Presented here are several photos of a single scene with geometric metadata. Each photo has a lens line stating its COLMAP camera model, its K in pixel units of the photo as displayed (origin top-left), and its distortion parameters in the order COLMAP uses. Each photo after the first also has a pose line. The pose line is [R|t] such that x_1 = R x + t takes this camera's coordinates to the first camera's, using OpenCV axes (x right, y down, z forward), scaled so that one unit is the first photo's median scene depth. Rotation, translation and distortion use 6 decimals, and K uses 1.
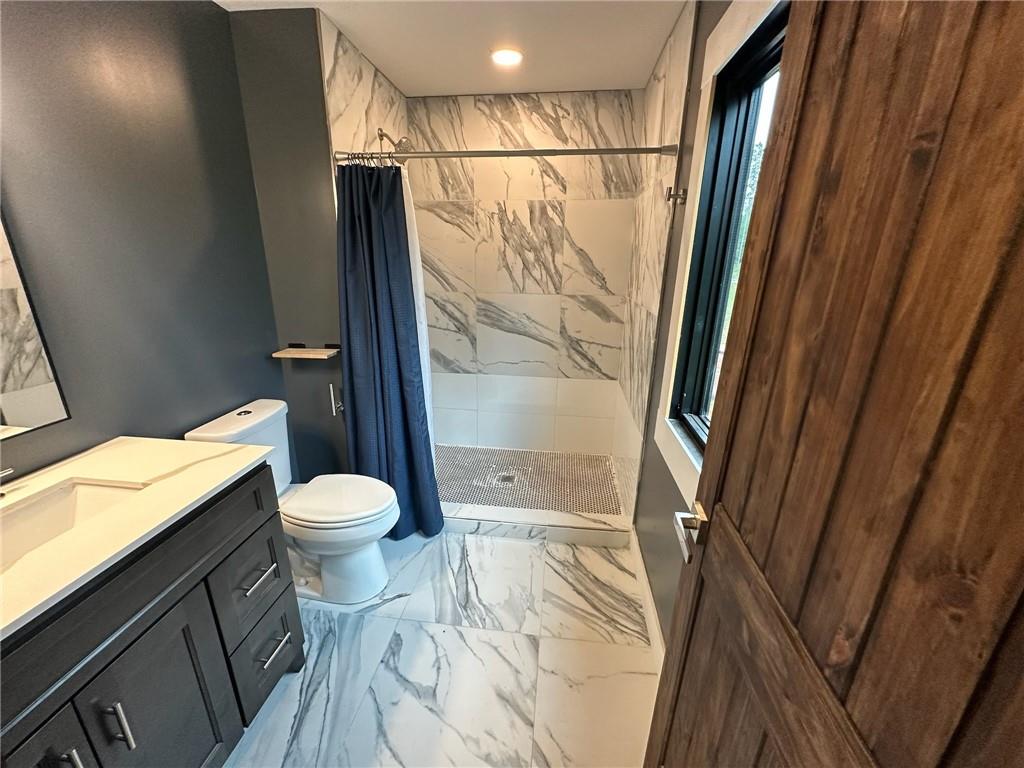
lens RADIAL K [[411.4, 0, 511.2], [0, 411.4, 385.4], [0, 0, 1]] dist [-0.004354, 0.000831]
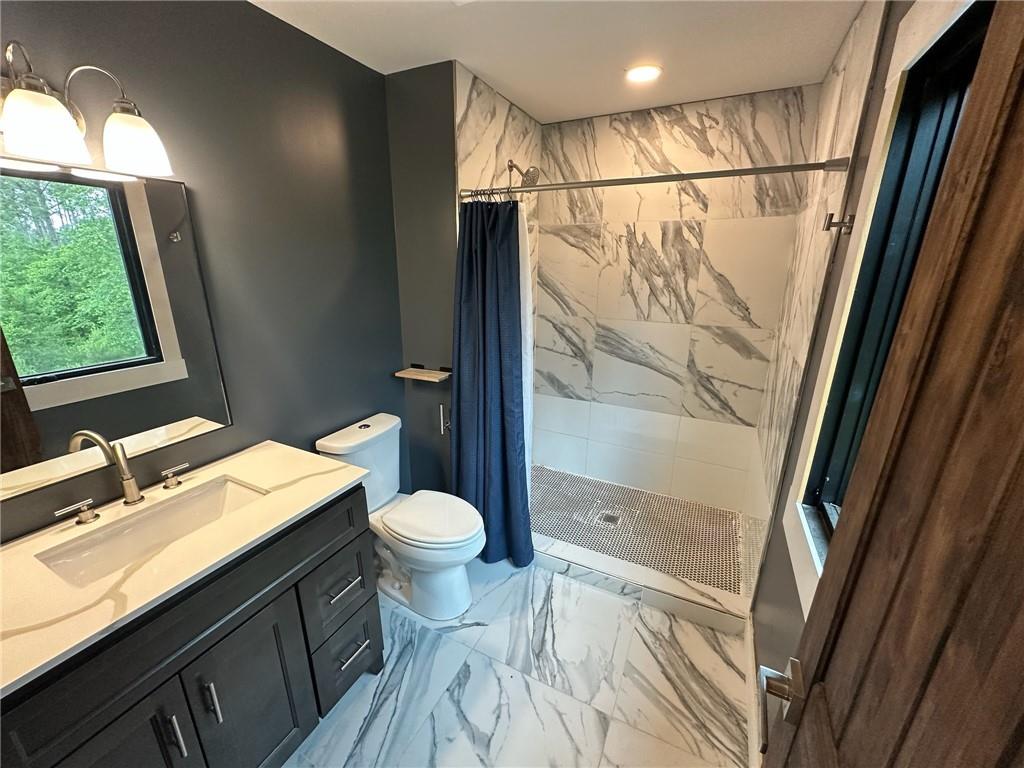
lens RADIAL K [[411.4, 0, 509.9], [0, 411.4, 384.6], [0, 0, 1]] dist [-0.004354, 0.000831]
pose [[0.940729, 0.091386, -0.326614, 0.077576], [-0.096330, 0.995349, 0.001041, -0.080159], [0.325190, 0.030483, 0.945157, 0.053909]]
